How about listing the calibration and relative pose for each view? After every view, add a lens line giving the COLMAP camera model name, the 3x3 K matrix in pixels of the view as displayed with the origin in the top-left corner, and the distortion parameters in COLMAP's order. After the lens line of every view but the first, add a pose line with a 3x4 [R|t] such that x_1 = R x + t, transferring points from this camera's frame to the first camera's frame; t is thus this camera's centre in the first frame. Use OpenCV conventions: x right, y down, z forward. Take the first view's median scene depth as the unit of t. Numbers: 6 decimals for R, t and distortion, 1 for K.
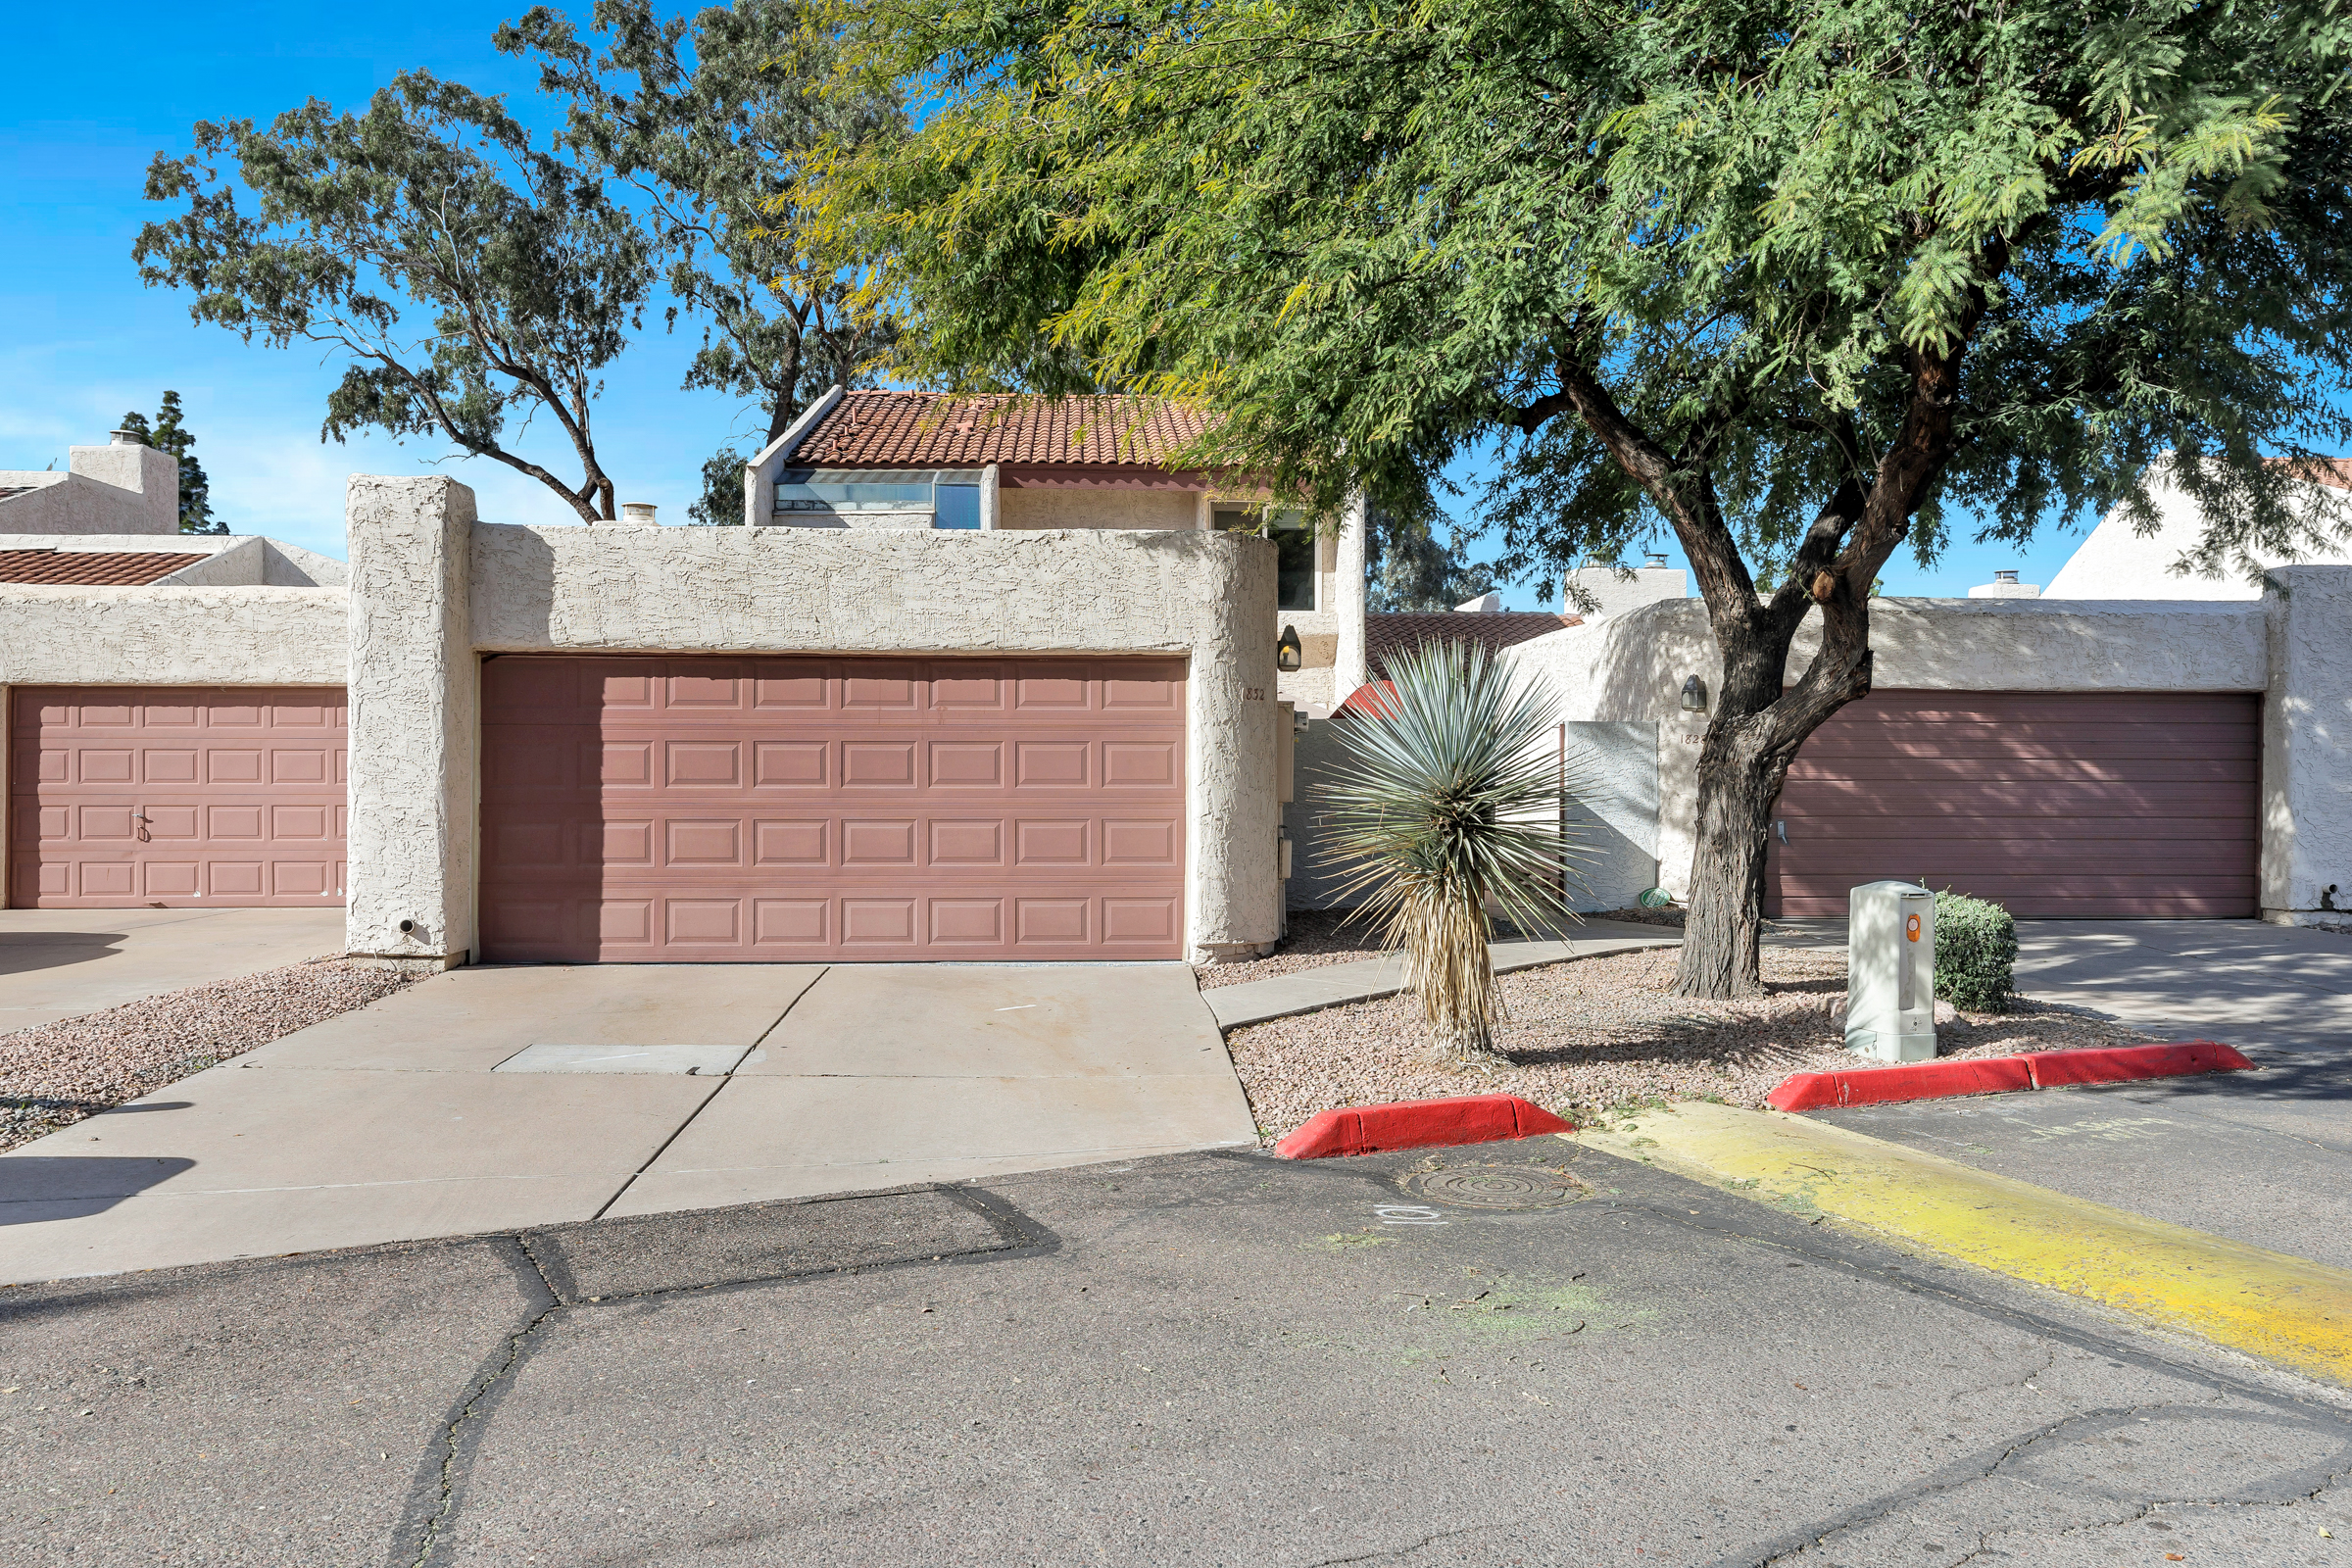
lens RADIAL K [[1859.1, 0, 1176.0], [0, 1859.1, 784.0], [0, 0, 1]] dist [0.003619, -0.005050]
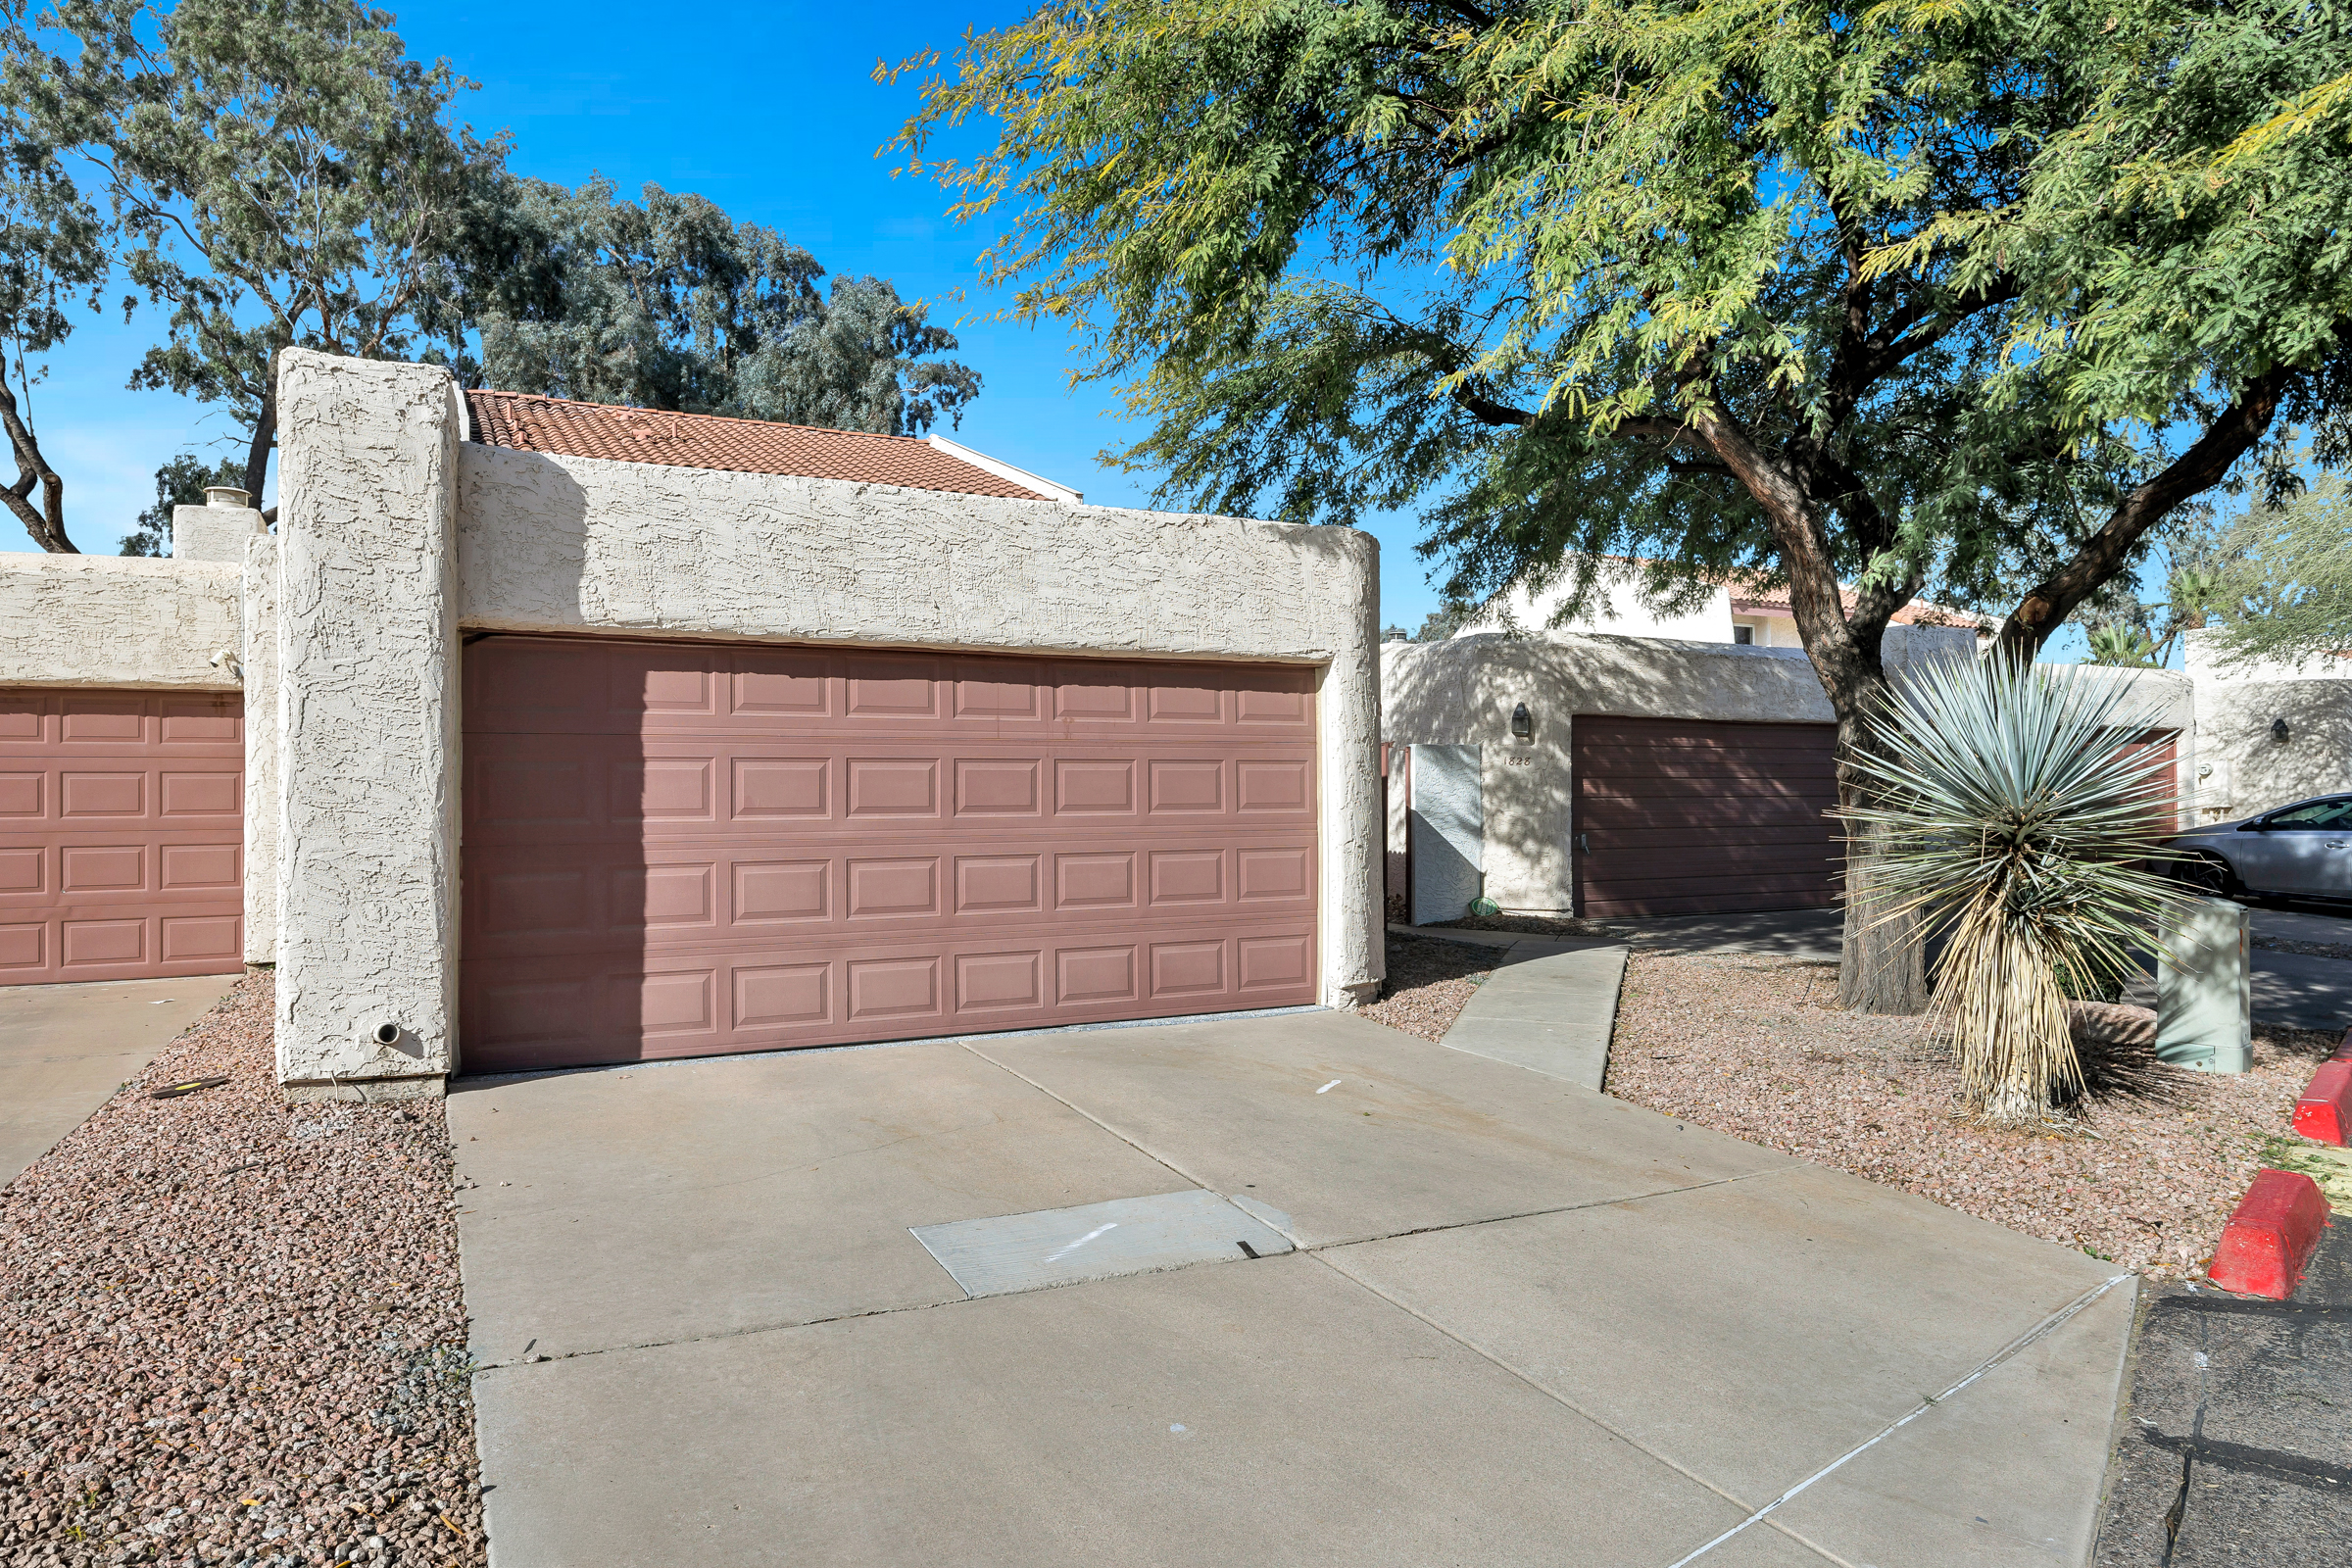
lens RADIAL K [[1486.9, 0, 1176.0], [0, 1486.9, 784.0], [0, 0, 1]] dist [-0.010822, 0.005319]
pose [[0.907100, -0.003459, 0.420901, -0.362589], [0.008505, 0.999913, -0.010112, -0.004887], [-0.420830, 0.012752, 0.907050, 0.379426]]
